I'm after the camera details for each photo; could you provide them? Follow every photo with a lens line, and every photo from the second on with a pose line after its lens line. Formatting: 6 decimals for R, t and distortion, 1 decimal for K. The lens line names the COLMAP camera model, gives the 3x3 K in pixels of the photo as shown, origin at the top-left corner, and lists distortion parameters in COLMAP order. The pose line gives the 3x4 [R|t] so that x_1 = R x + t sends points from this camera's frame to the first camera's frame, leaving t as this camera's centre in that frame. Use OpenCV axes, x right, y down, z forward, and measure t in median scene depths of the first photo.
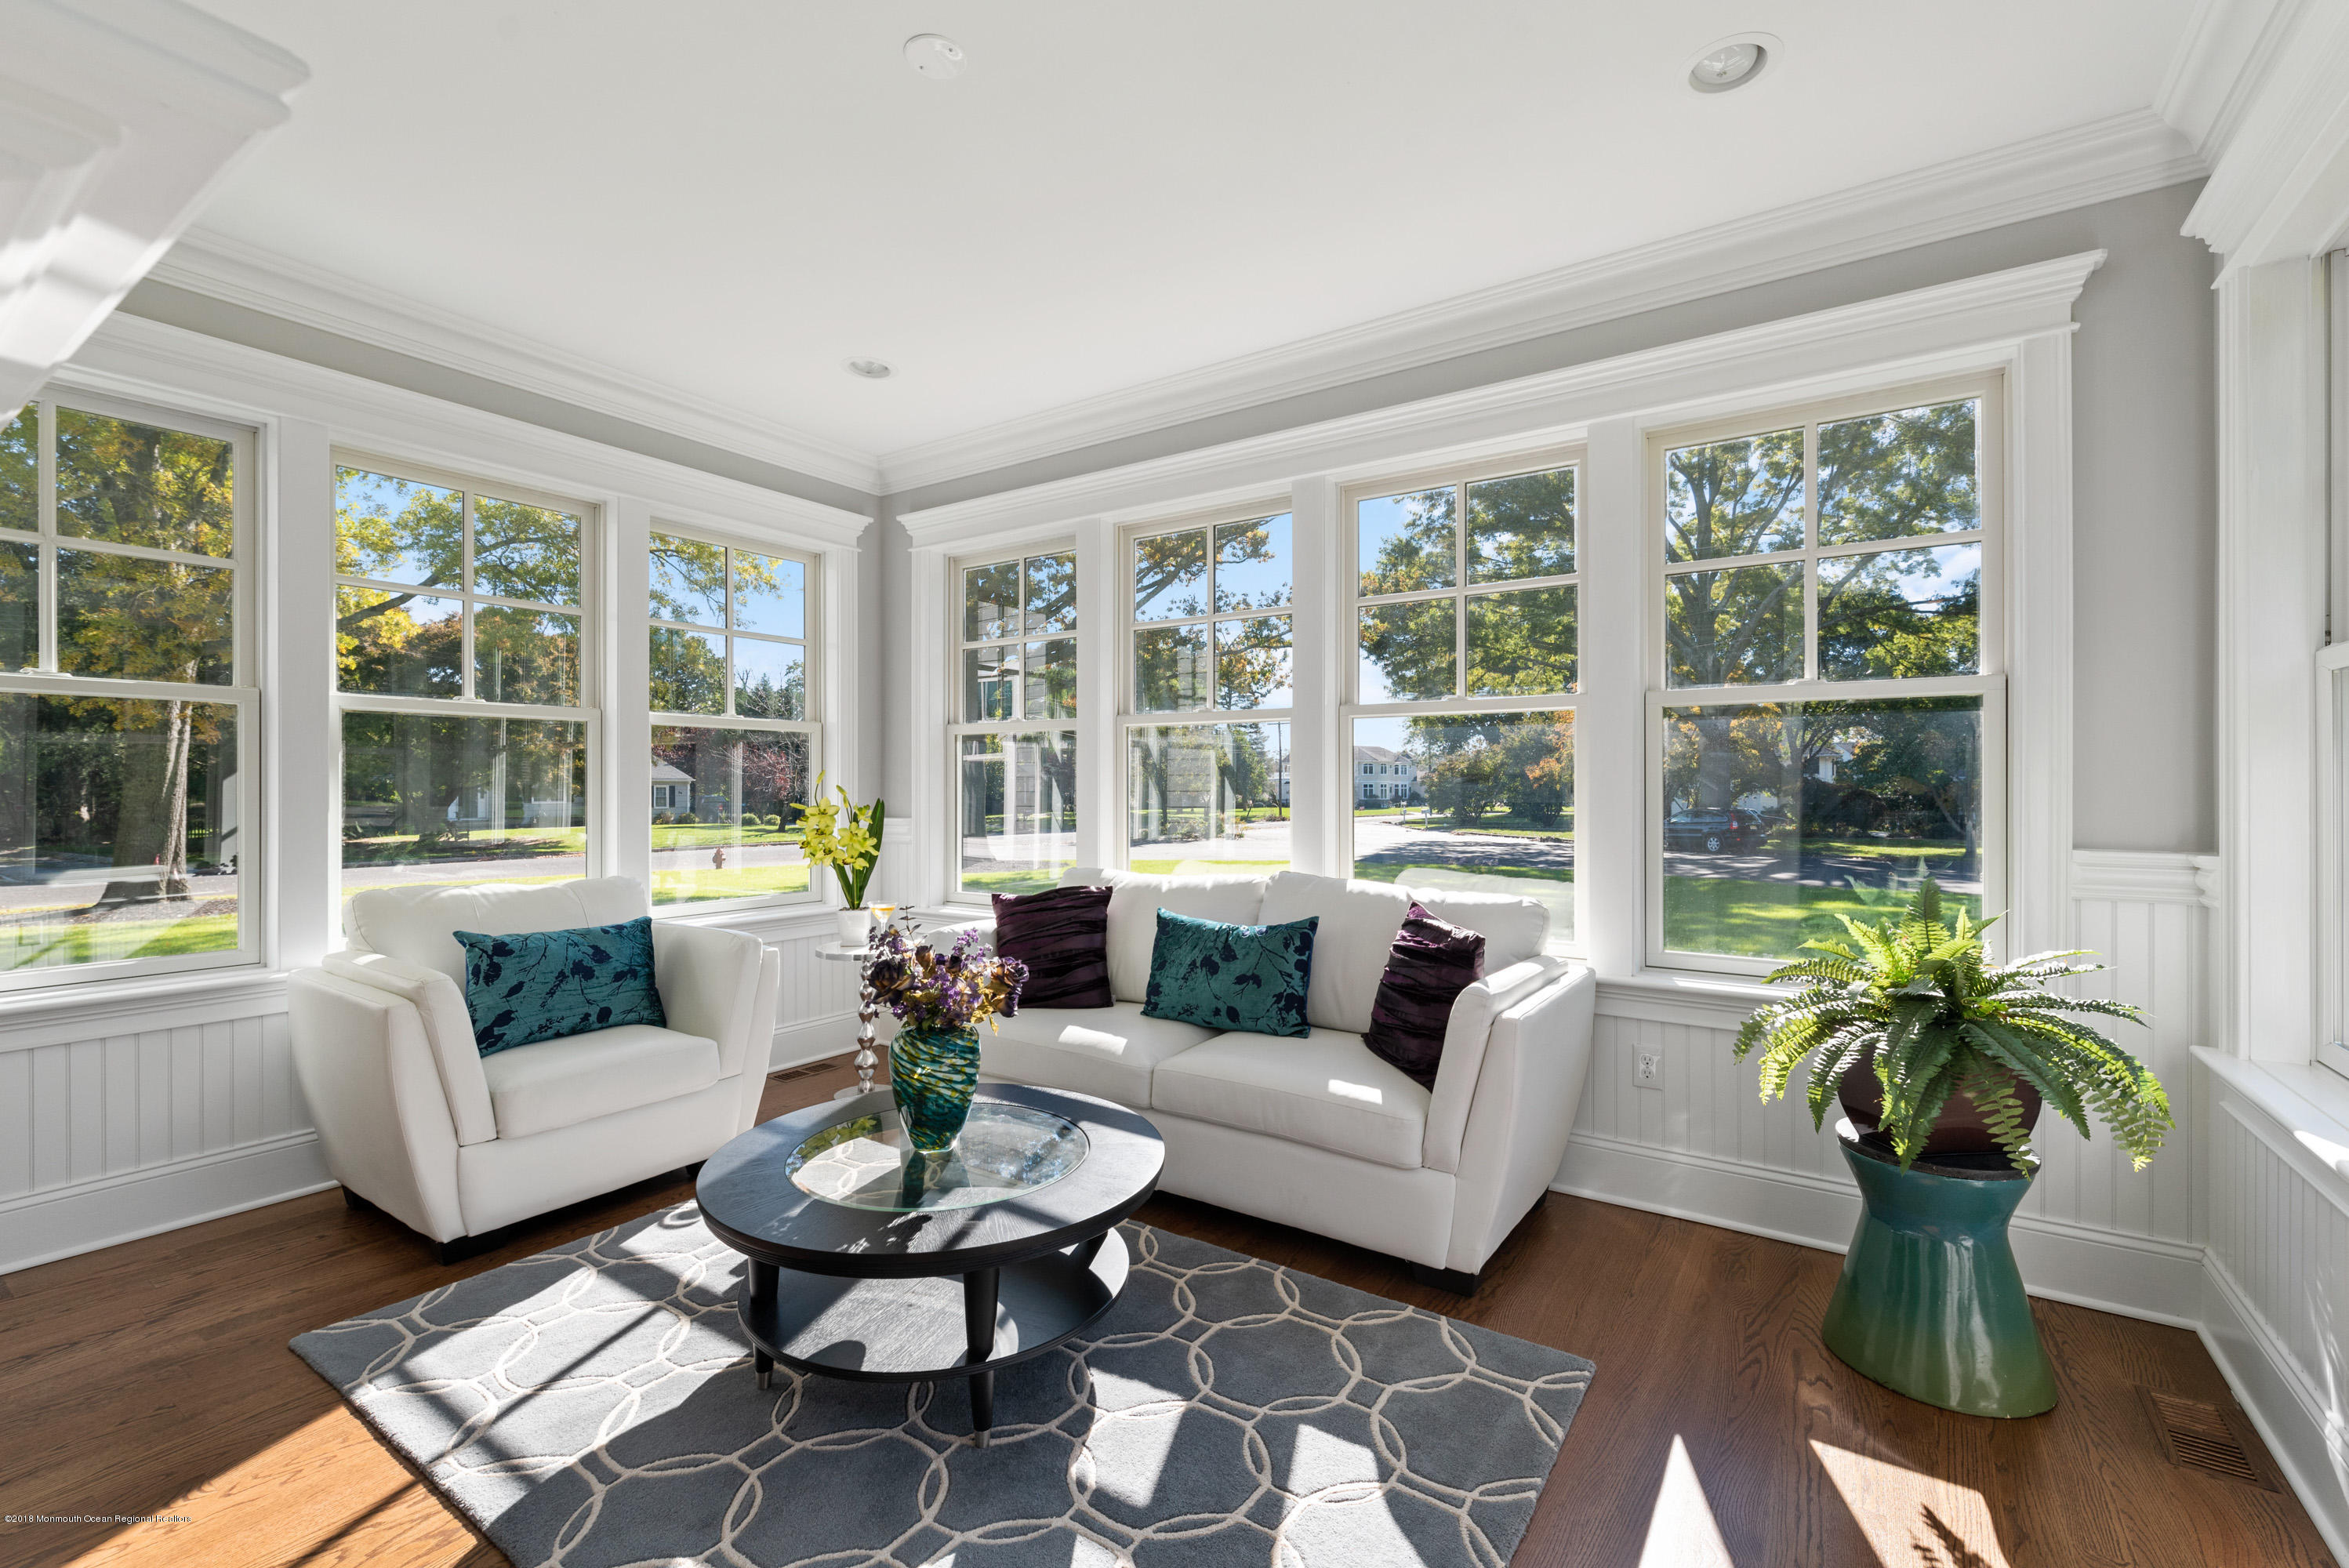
lens RADIAL K [[1012.2, 0, 1176.4], [0, 1012.2, 778.3], [0, 0, 1]] dist [0.001663, 0.000146]
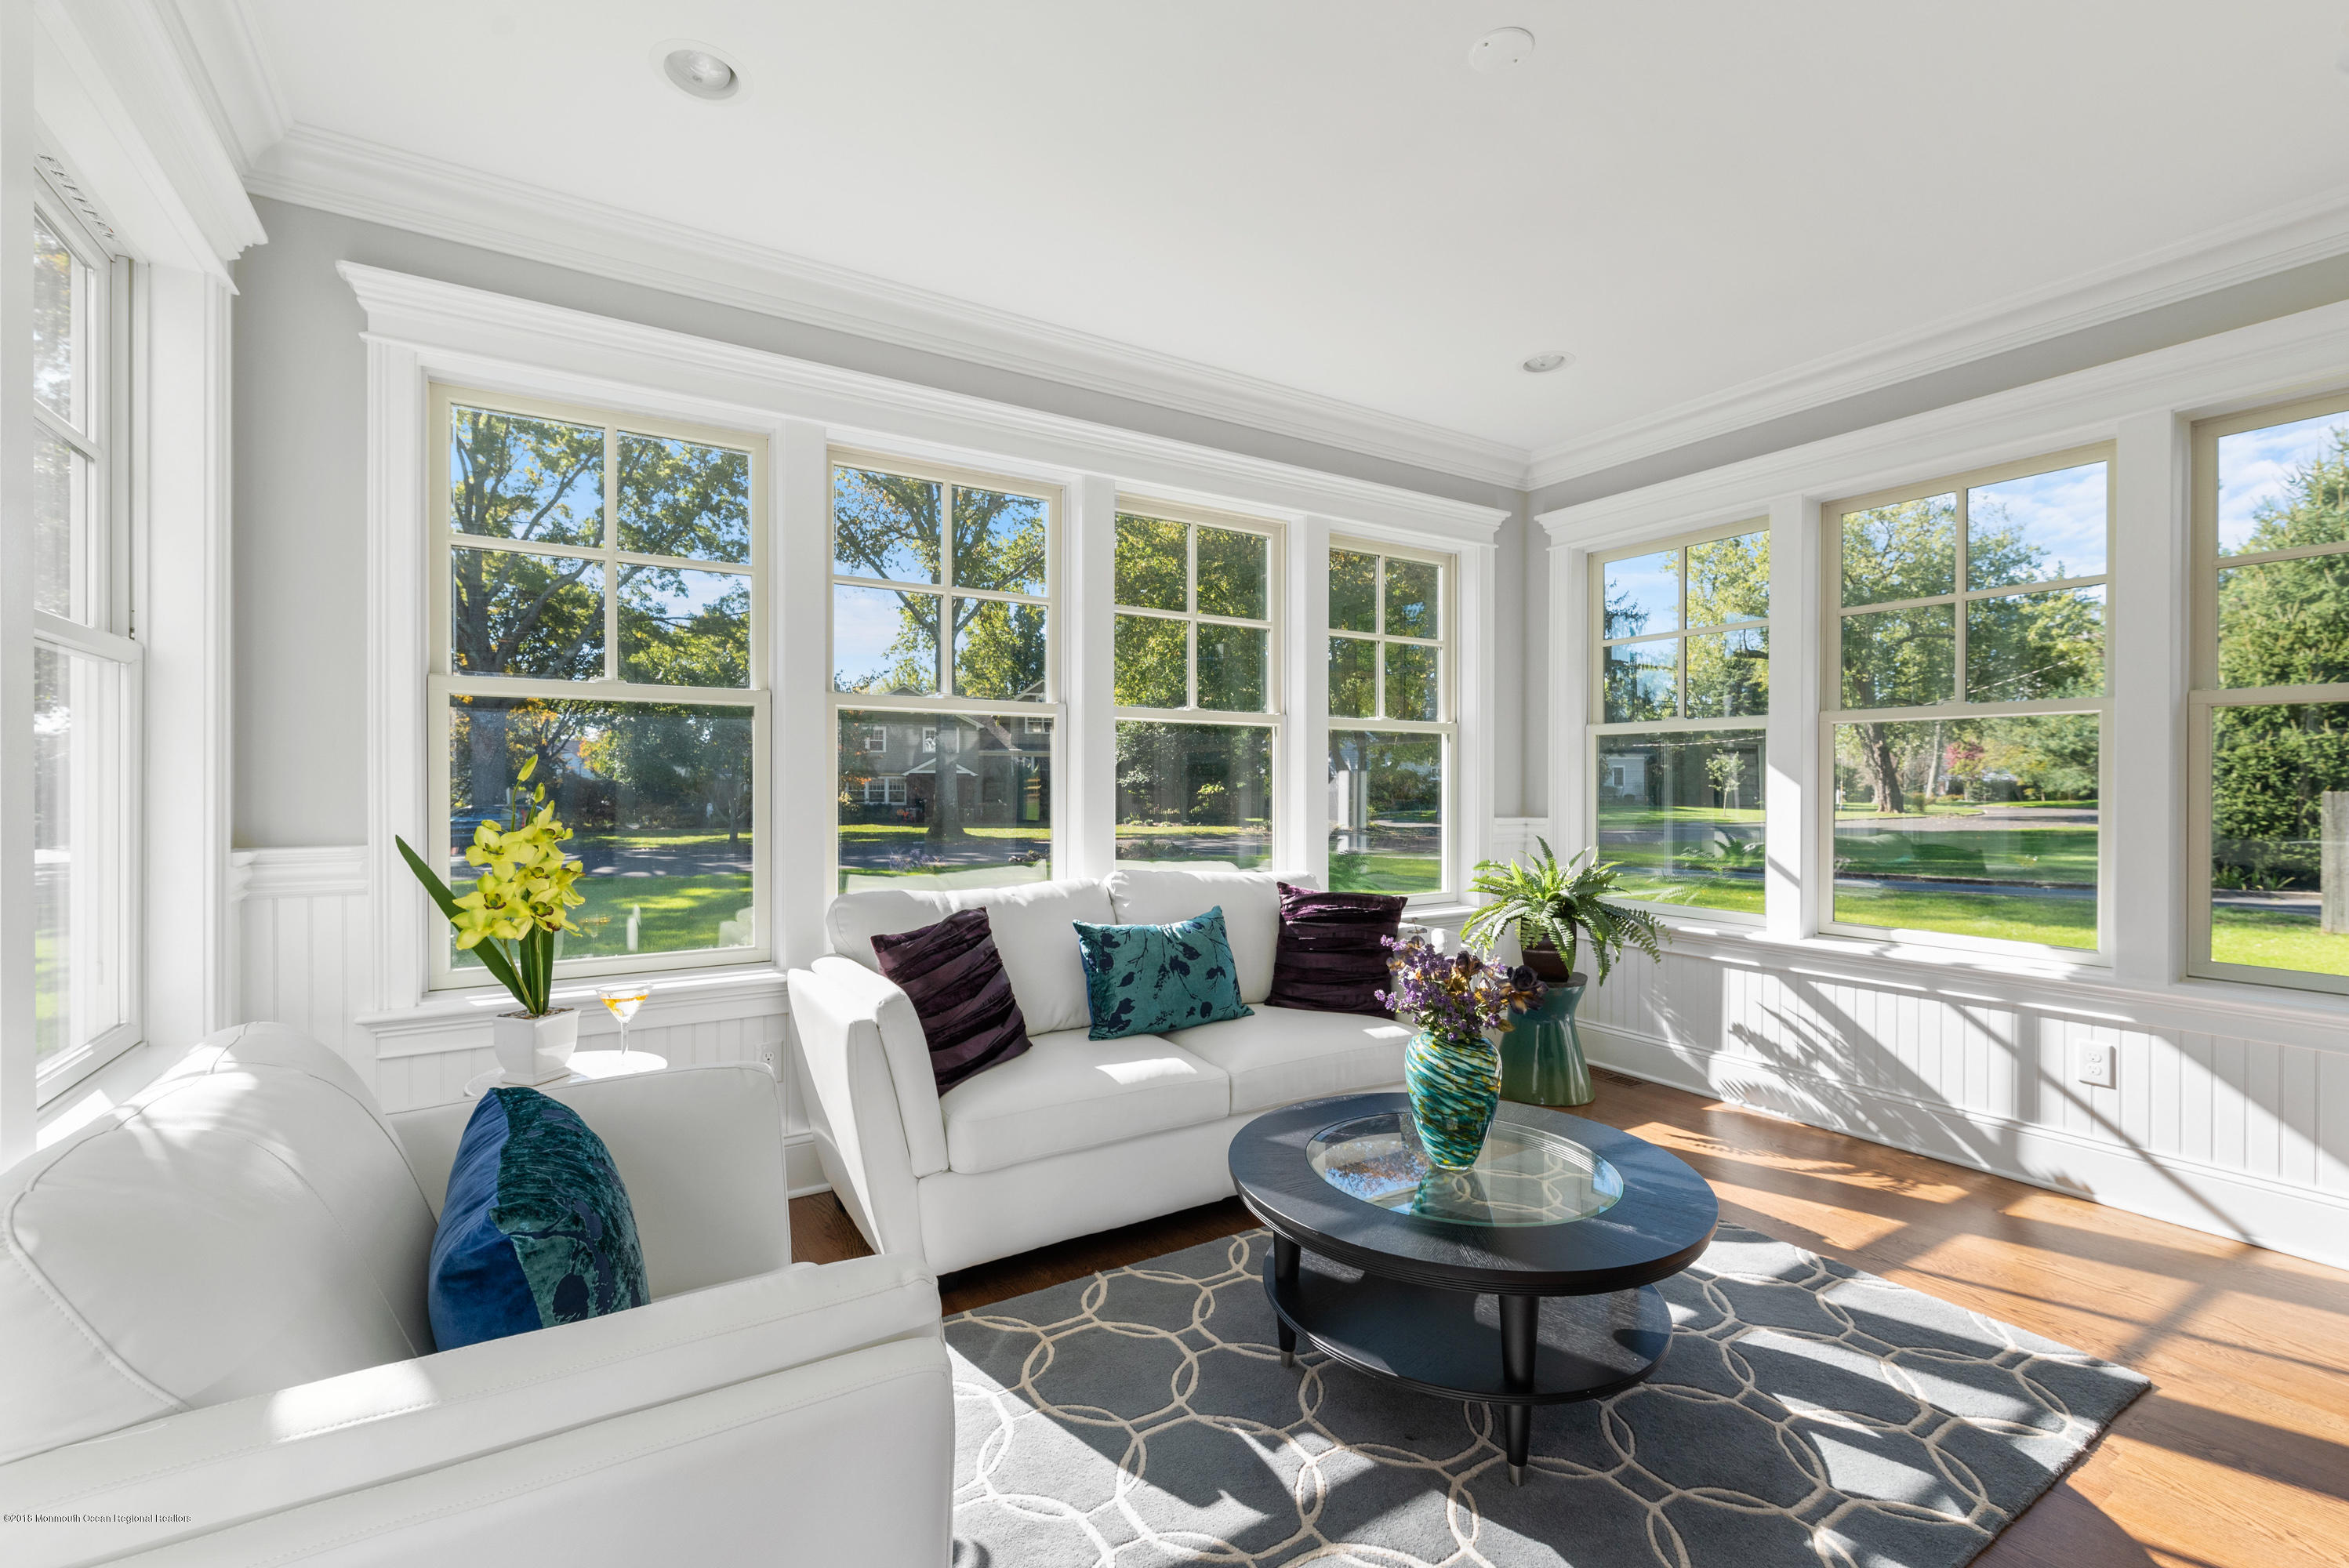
lens RADIAL K [[1012.2, 0, 1176.4], [0, 1012.2, 778.3], [0, 0, 1]] dist [0.001663, 0.000146]
pose [[0.406376, 0.001295, 0.913705, -0.089200], [-0.004486, 0.999990, 0.000577, -0.000215], [-0.913695, -0.004333, 0.406377, 0.061800]]
